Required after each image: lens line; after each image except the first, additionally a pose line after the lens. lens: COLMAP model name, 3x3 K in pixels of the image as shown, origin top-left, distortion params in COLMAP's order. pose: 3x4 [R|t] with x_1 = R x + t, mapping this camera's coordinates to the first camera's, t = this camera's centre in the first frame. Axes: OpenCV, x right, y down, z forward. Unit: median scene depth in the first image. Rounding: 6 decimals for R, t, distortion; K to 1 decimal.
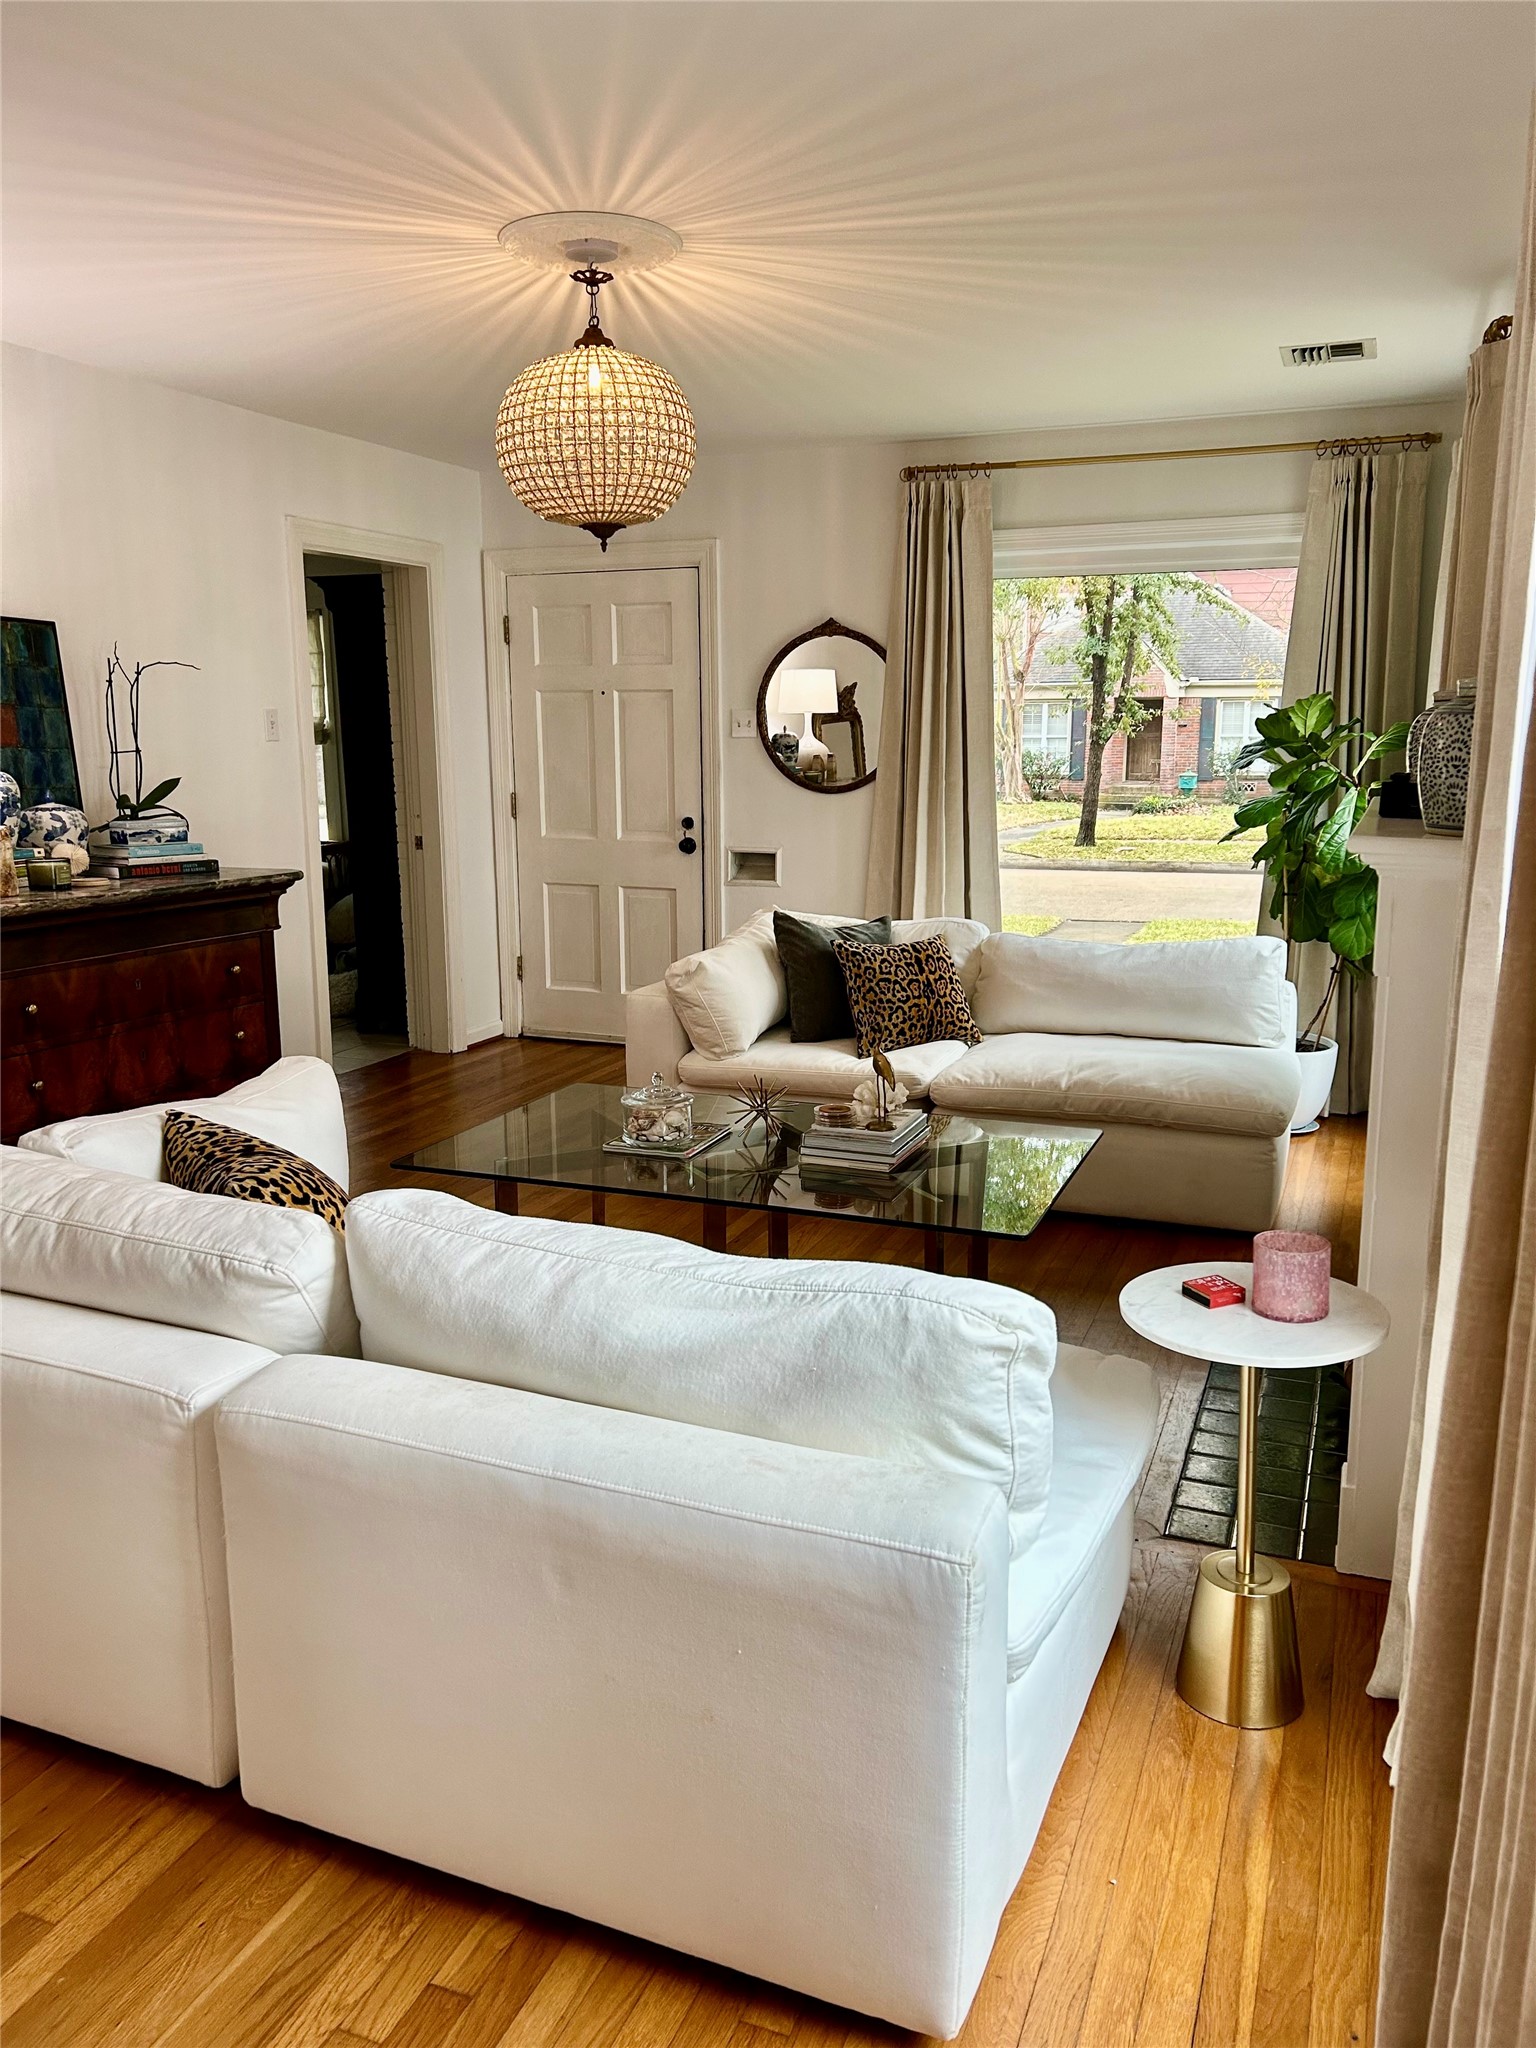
lens RADIAL K [[1546.3, 0, 768.0], [0, 1546.3, 1024.0], [0, 0, 1]] dist [0.047643, 0.001069]
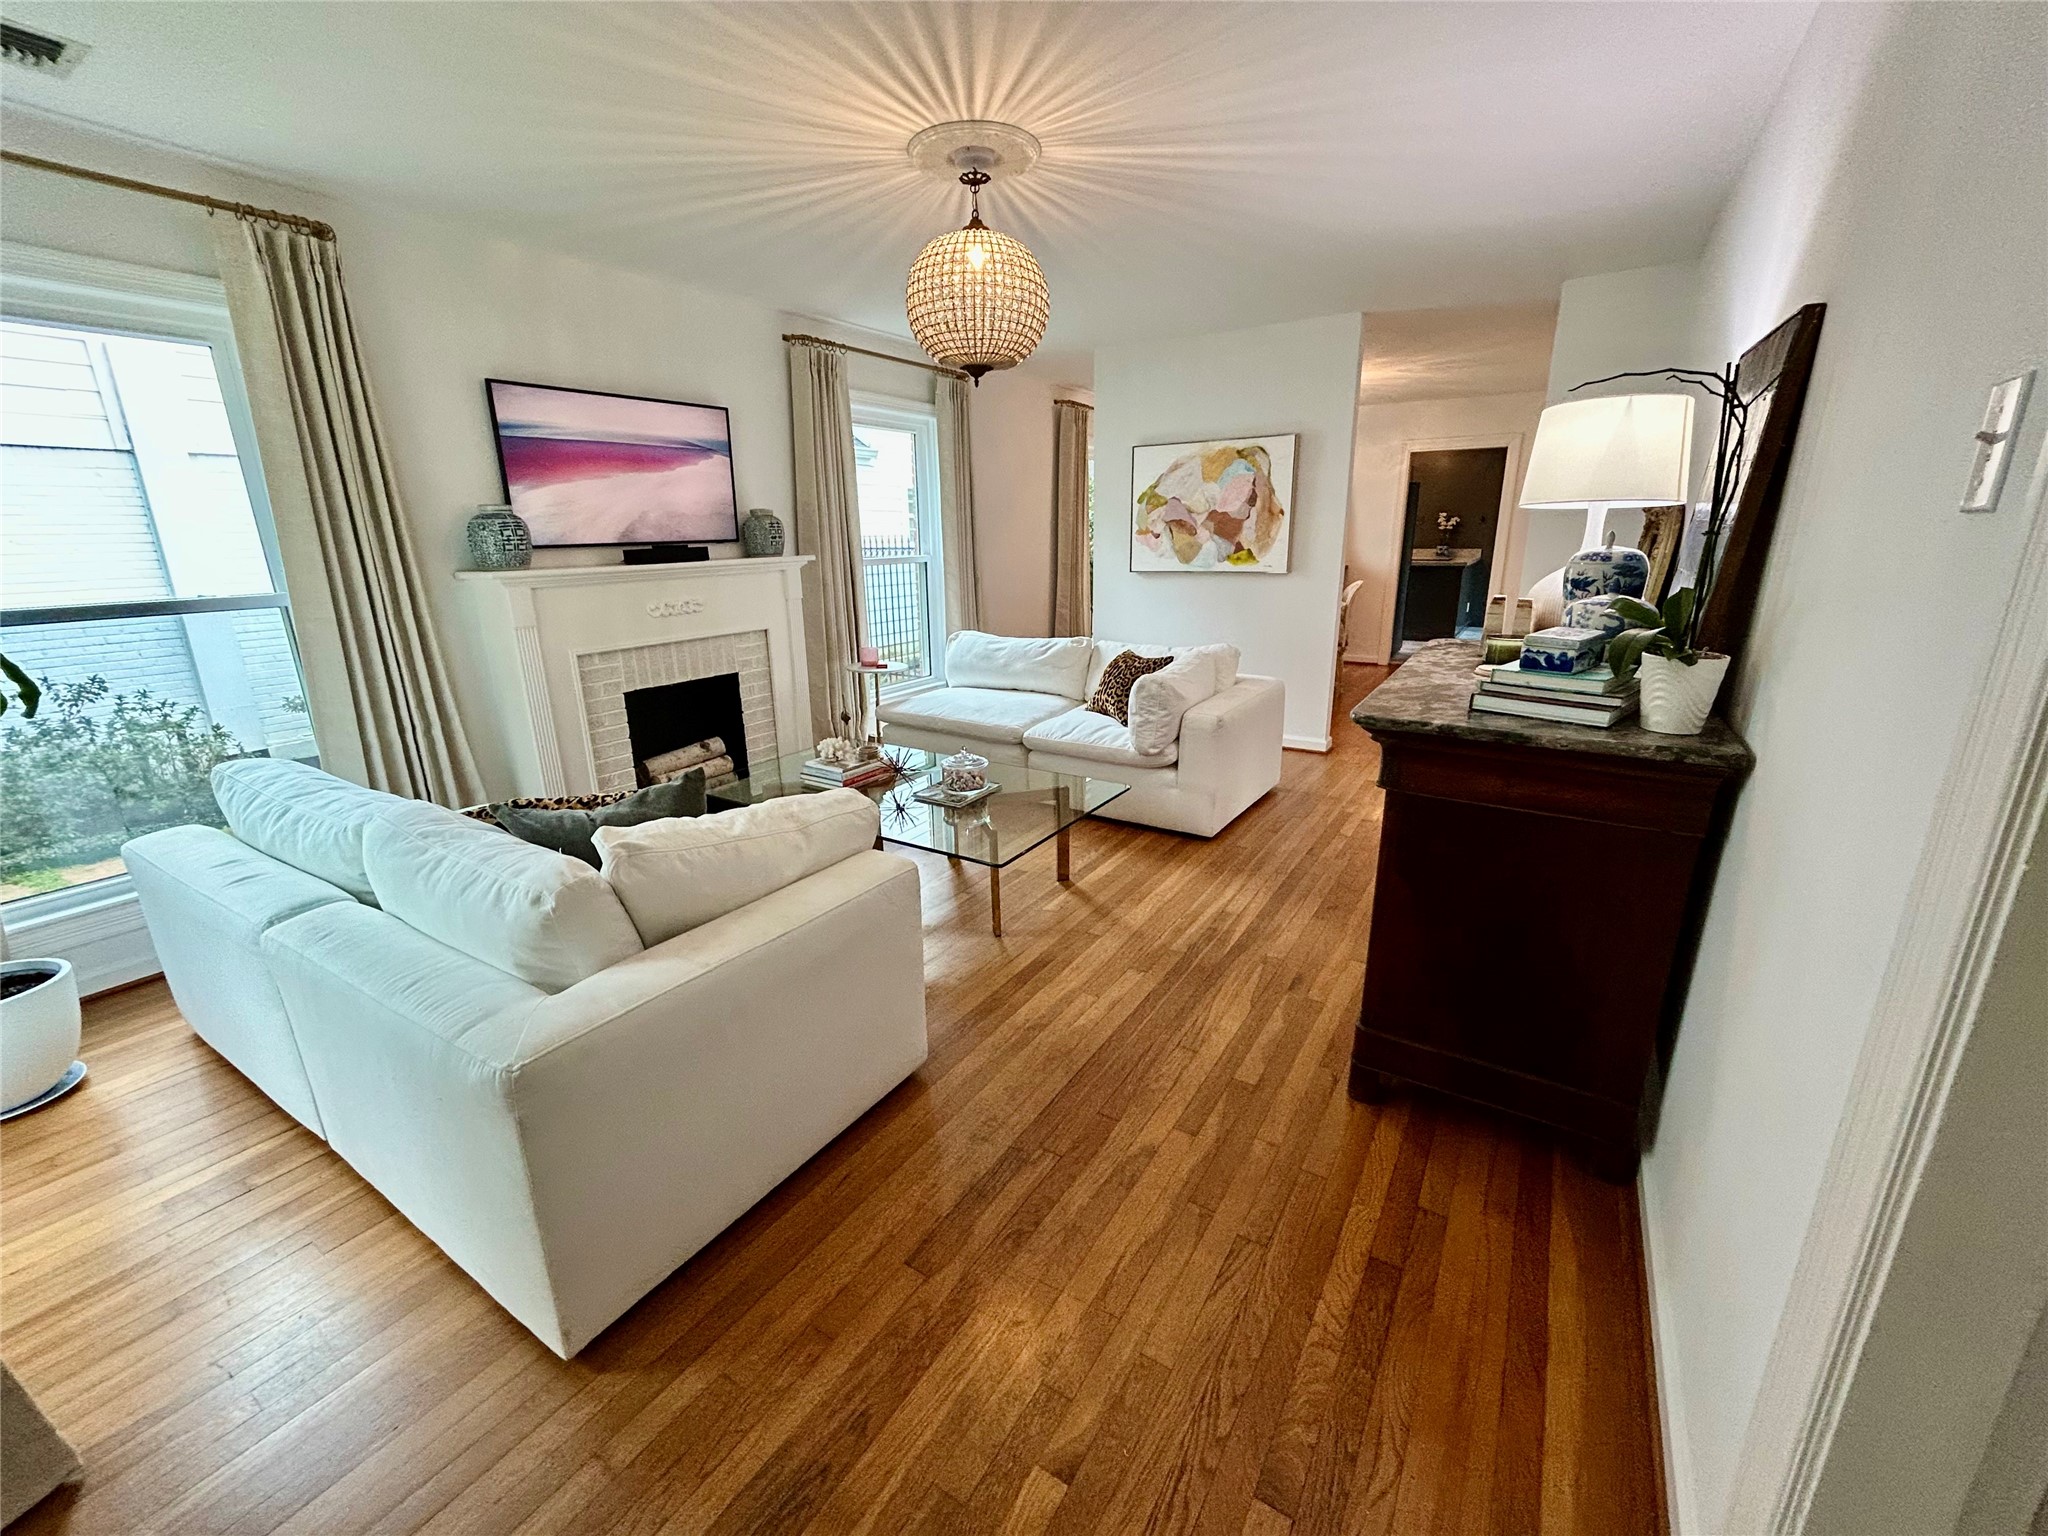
lens RADIAL K [[835.4, 0, 1027.6], [0, 835.4, 769.6], [0, 0, 1]] dist [0.000507, 0.000880]
pose [[-0.980731, -0.031368, 0.192830, -0.269540], [0.059801, 0.891447, 0.449162, -0.293954], [-0.185987, 0.452038, -0.872393, 1.595060]]
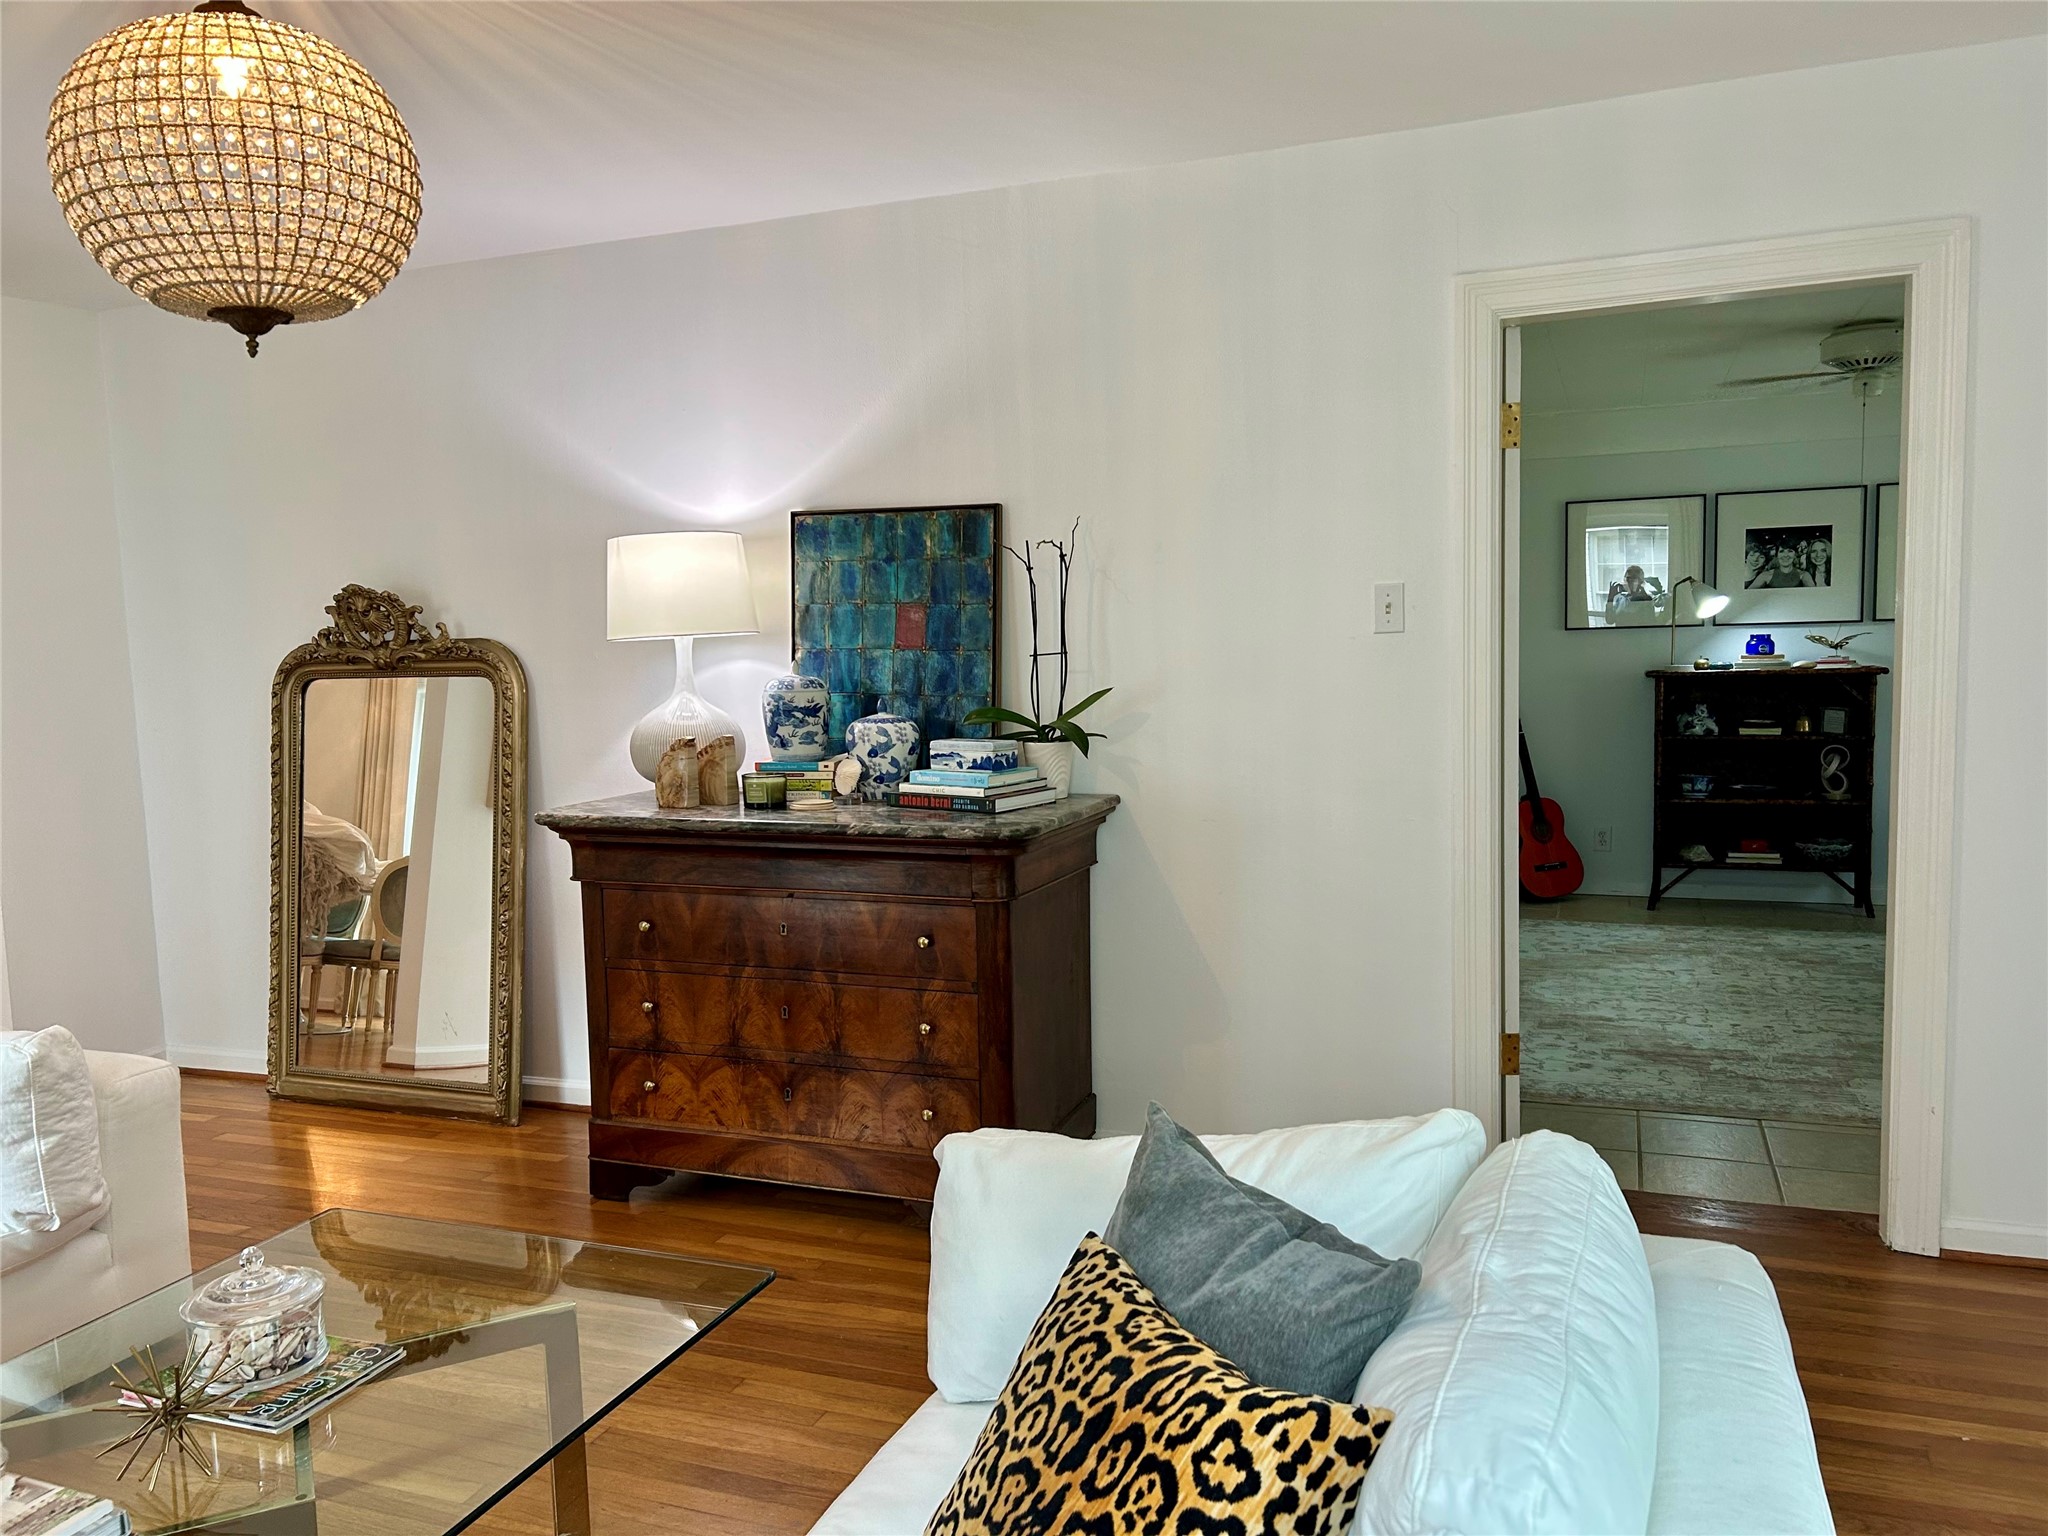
lens RADIAL K [[1532.4, 0, 1024.0], [0, 1532.4, 768.0], [0, 0, 1]] dist [0.080853, -0.077892]
pose [[0.018542, 0.100450, -0.994769, 0.446154], [-0.159548, 0.982488, 0.096236, -0.224638], [0.987016, 0.156929, 0.034244, 1.143324]]
